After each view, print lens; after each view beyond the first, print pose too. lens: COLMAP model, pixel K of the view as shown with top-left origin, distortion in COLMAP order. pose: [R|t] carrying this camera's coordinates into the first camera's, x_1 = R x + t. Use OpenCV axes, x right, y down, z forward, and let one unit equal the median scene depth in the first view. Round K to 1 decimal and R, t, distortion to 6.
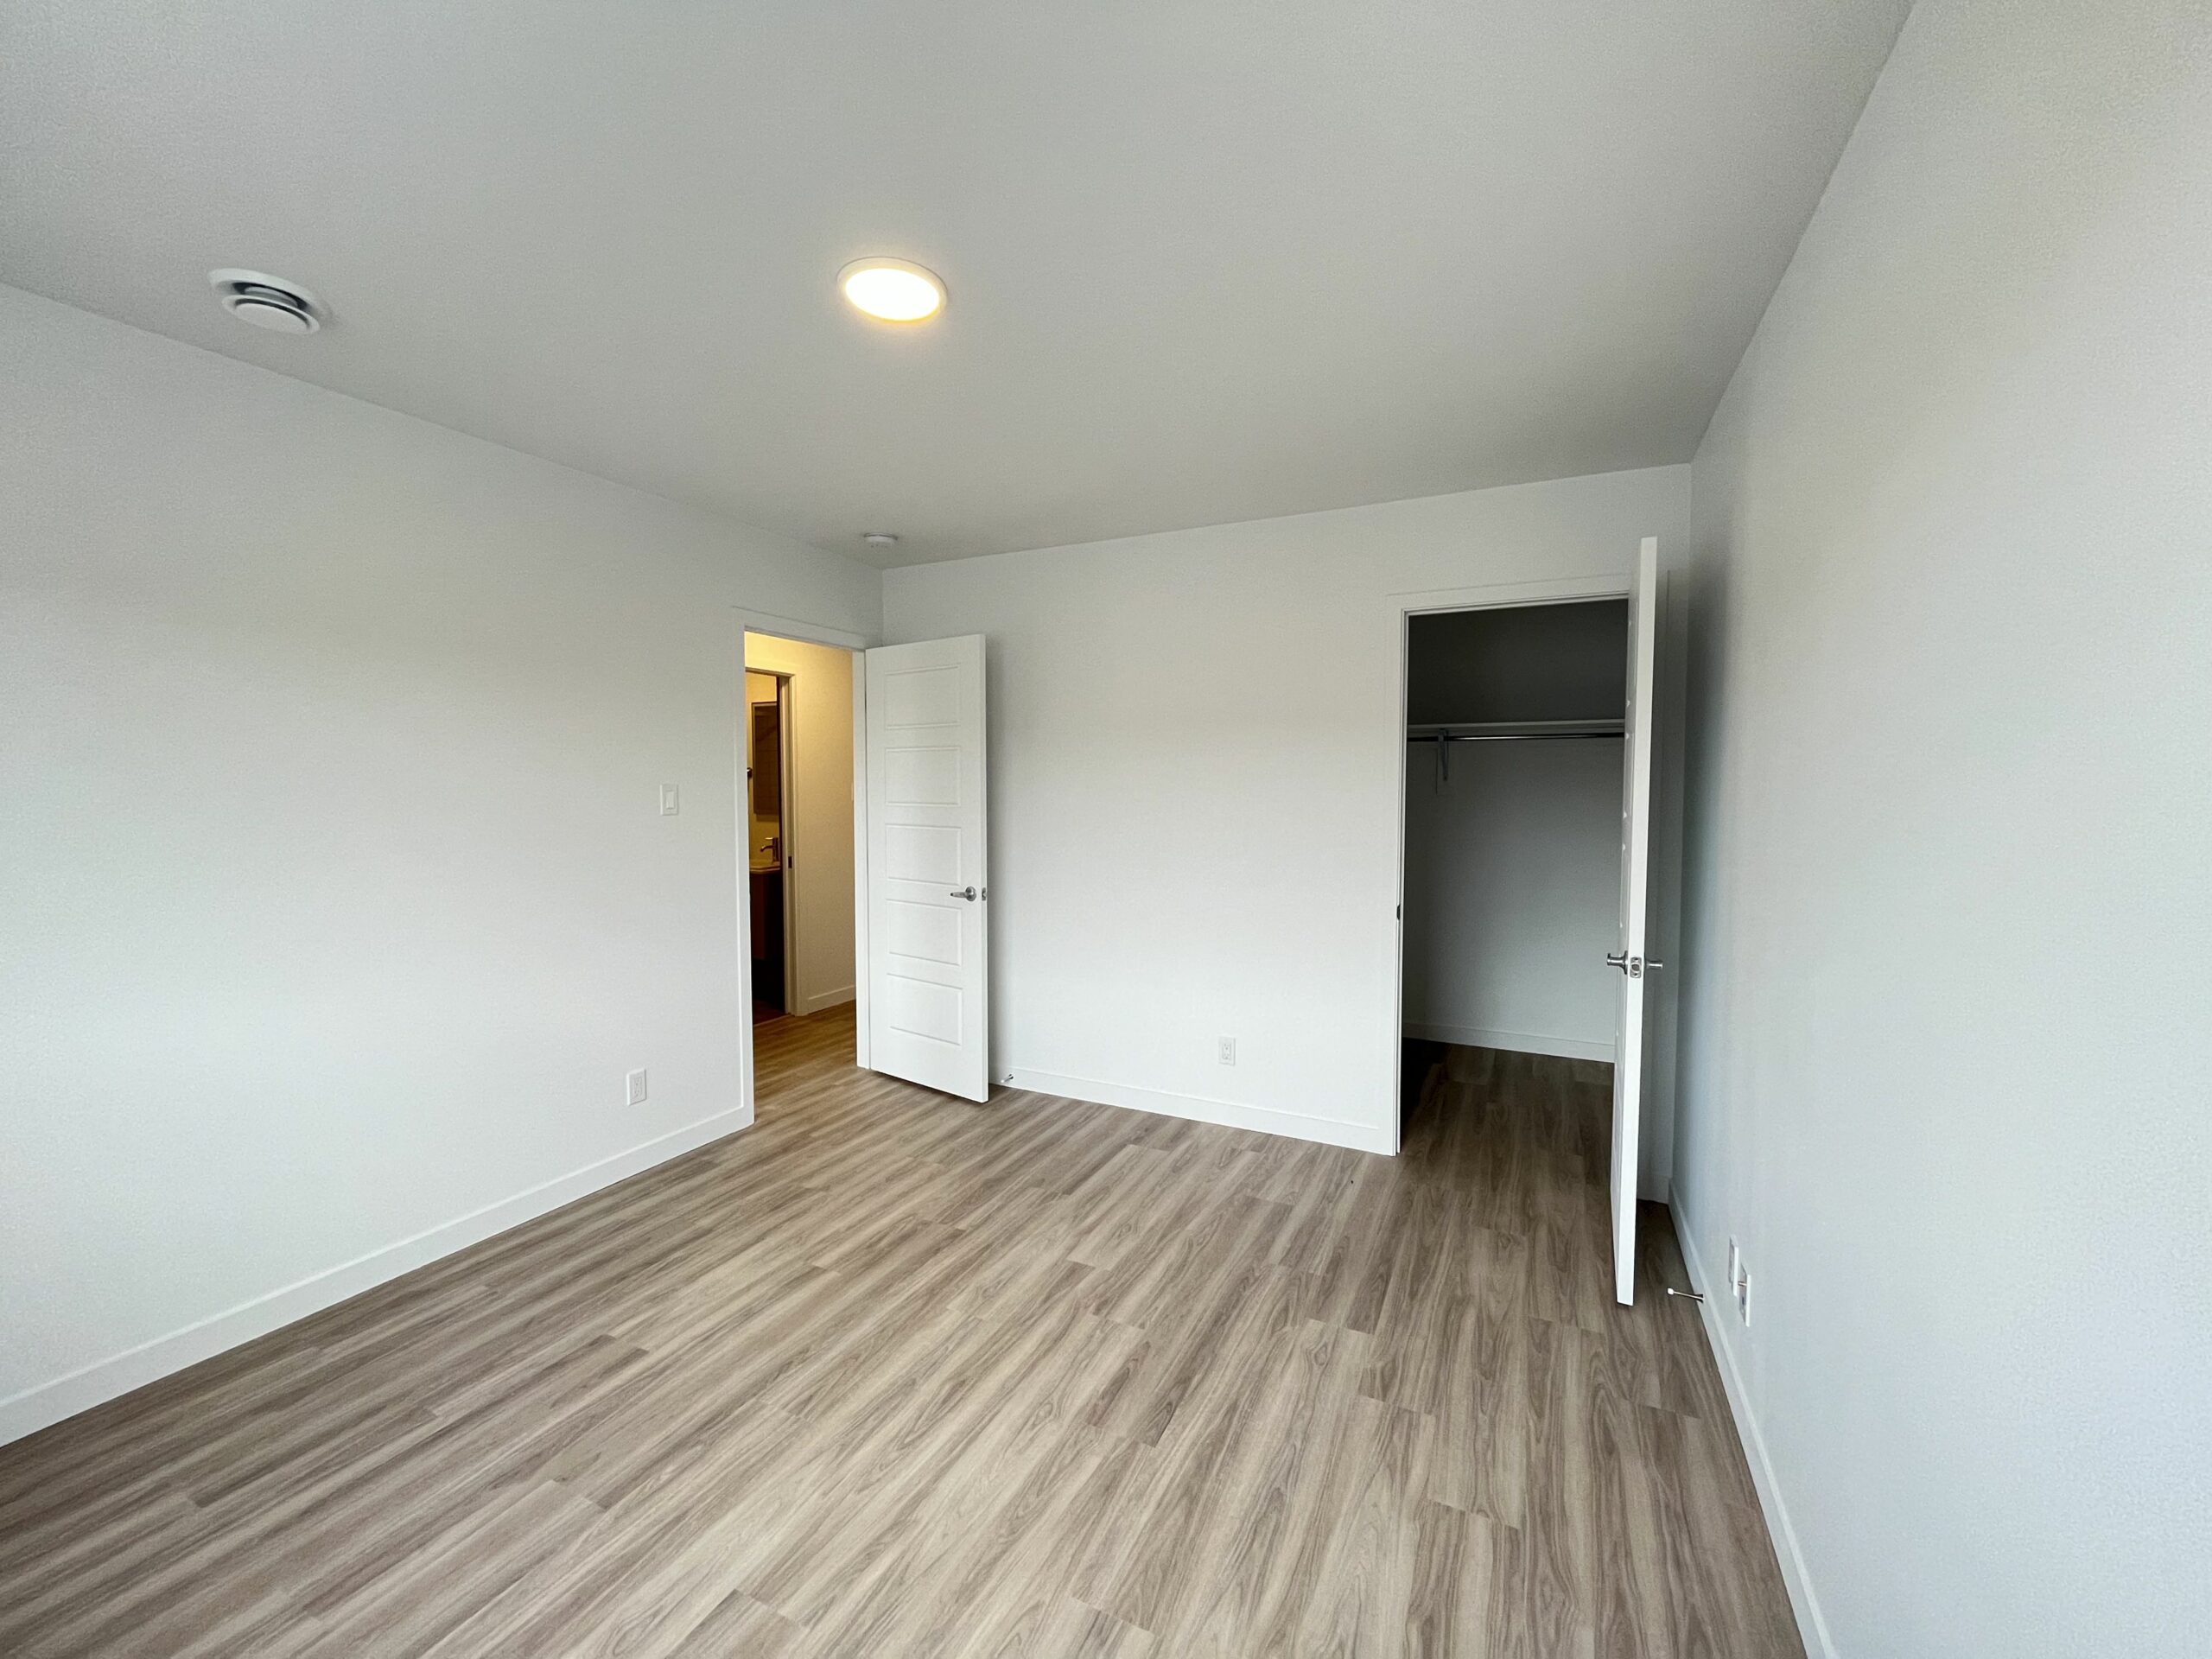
lens RADIAL K [[887.1, 0, 1105.0], [0, 887.1, 829.9], [0, 0, 1]] dist [-0.006469, 0.000595]
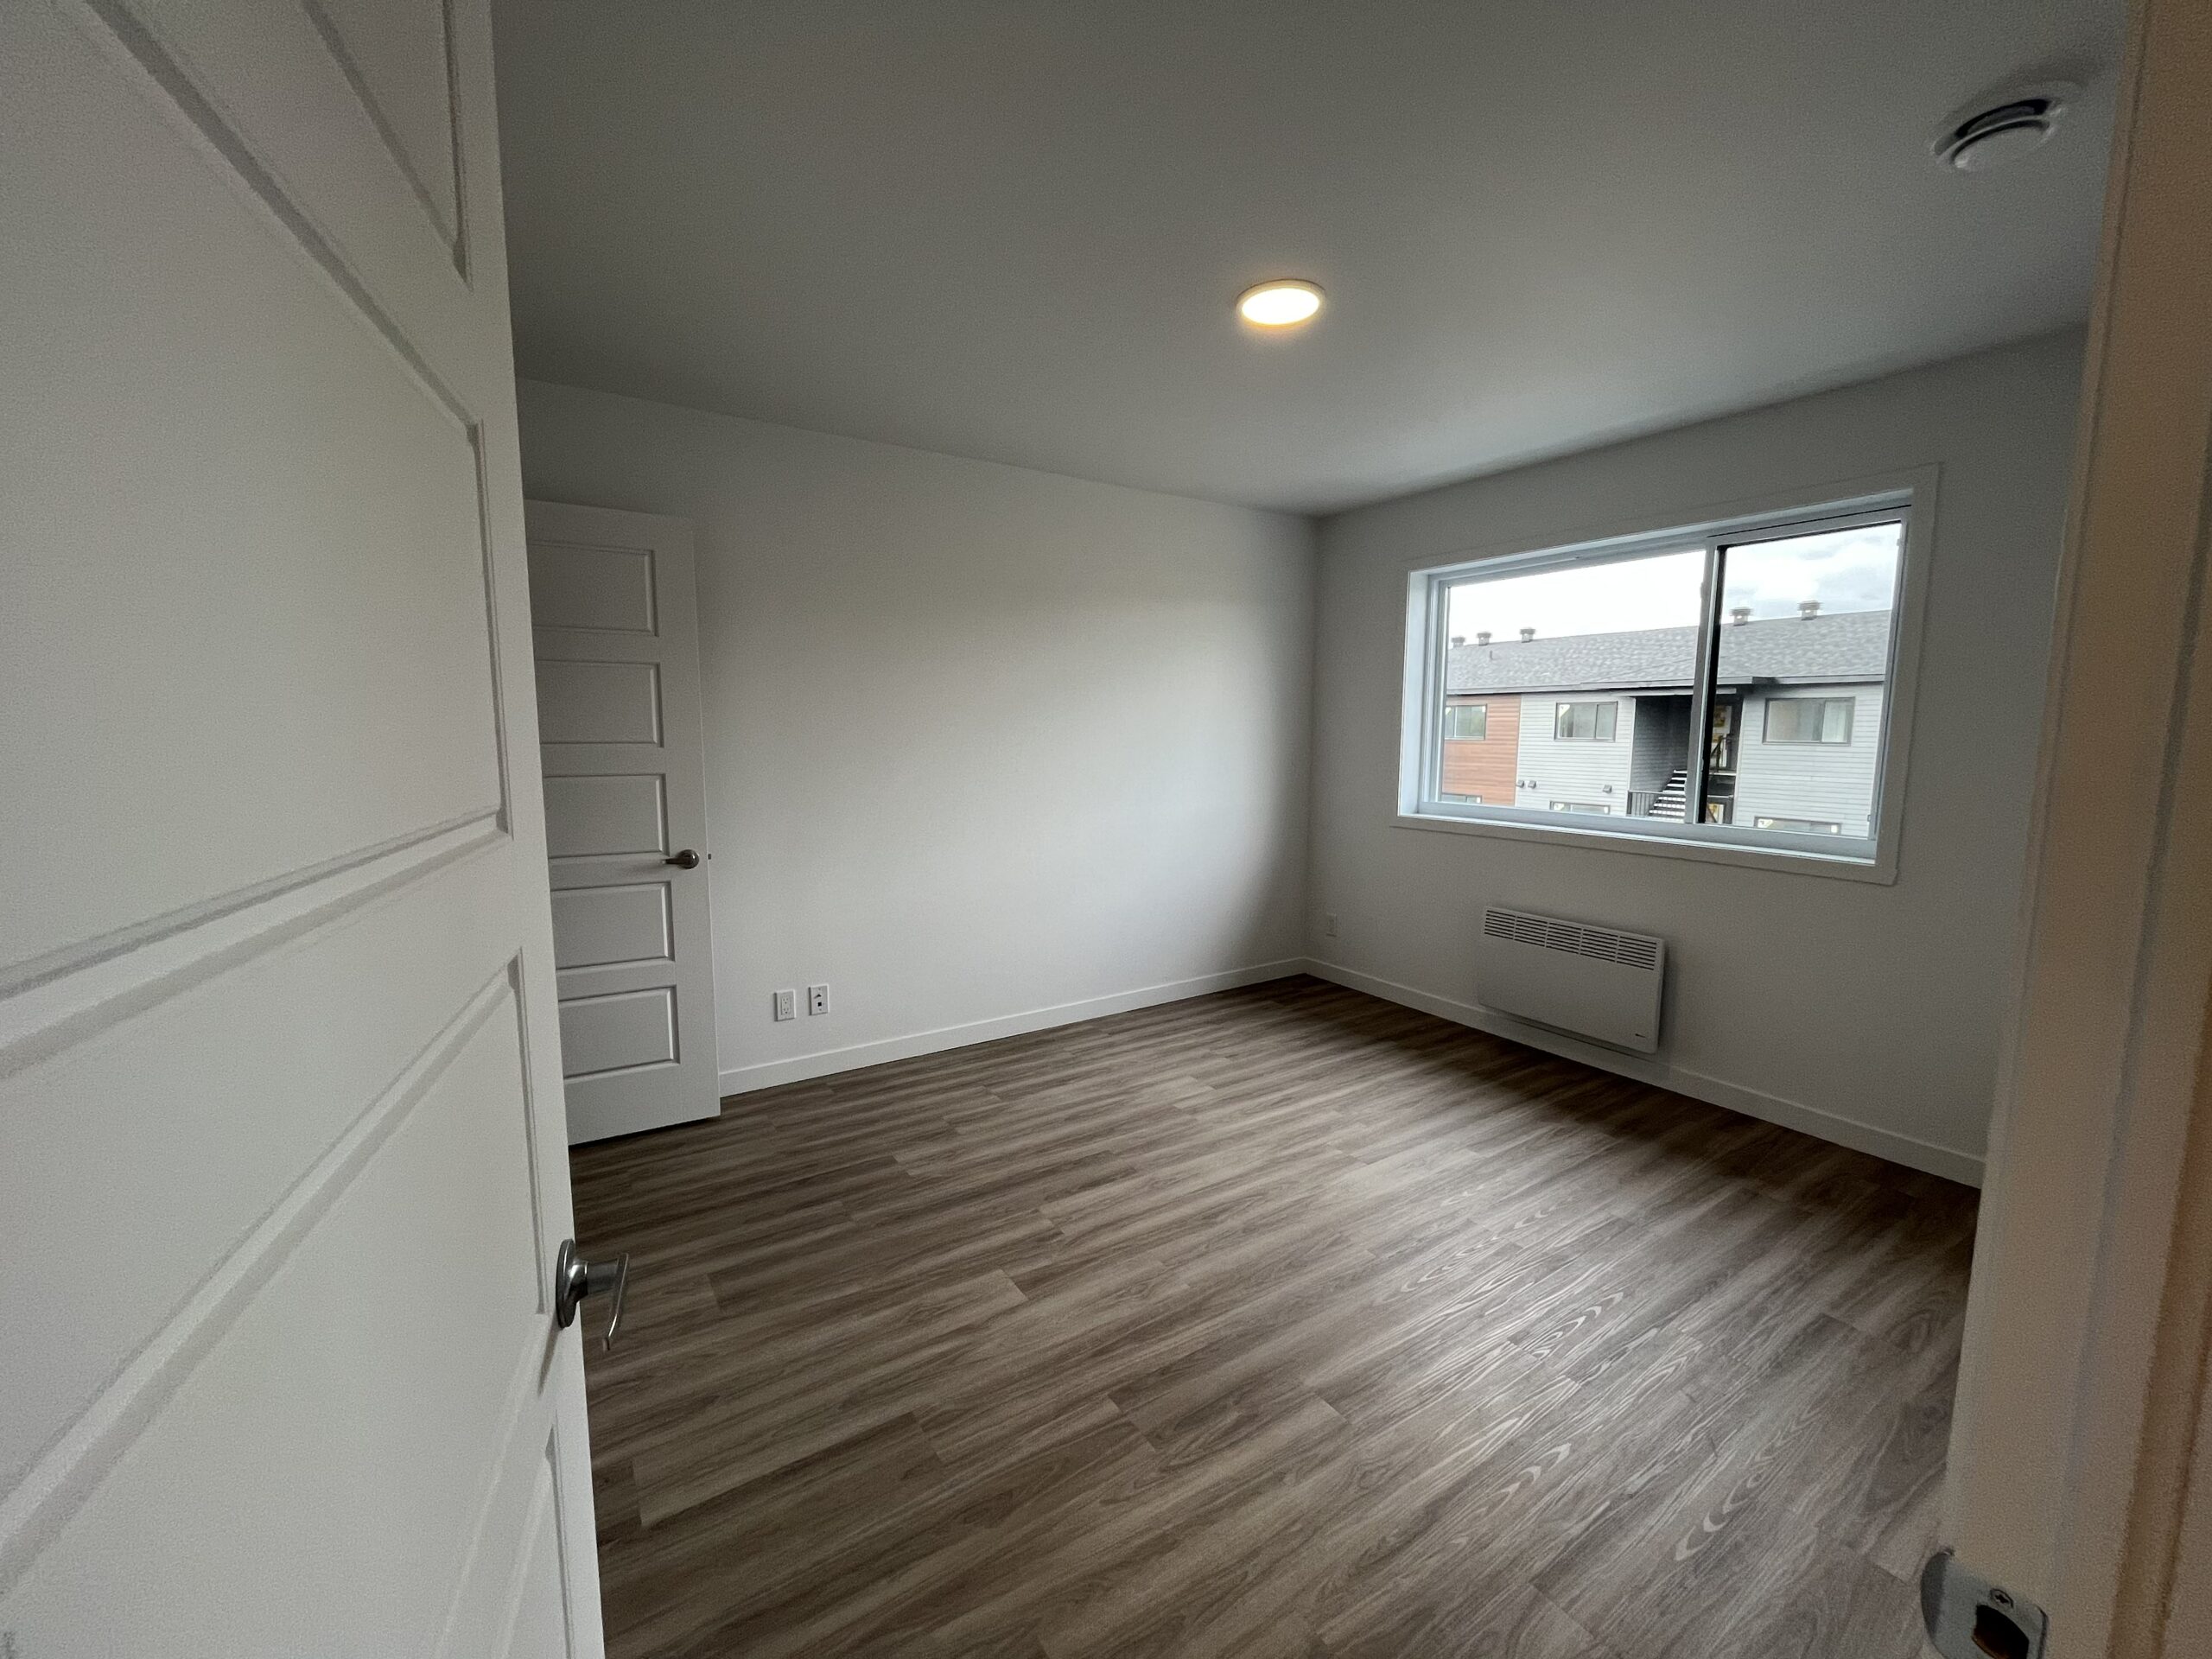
lens RADIAL K [[887.1, 0, 1106.5], [0, 887.1, 825.9], [0, 0, 1]] dist [-0.006469, 0.000595]
pose [[-0.858329, -0.062890, 0.509231, -0.605915], [0.022453, 0.986906, 0.159728, -0.089015], [-0.512608, 0.148533, -0.845678, 1.954129]]
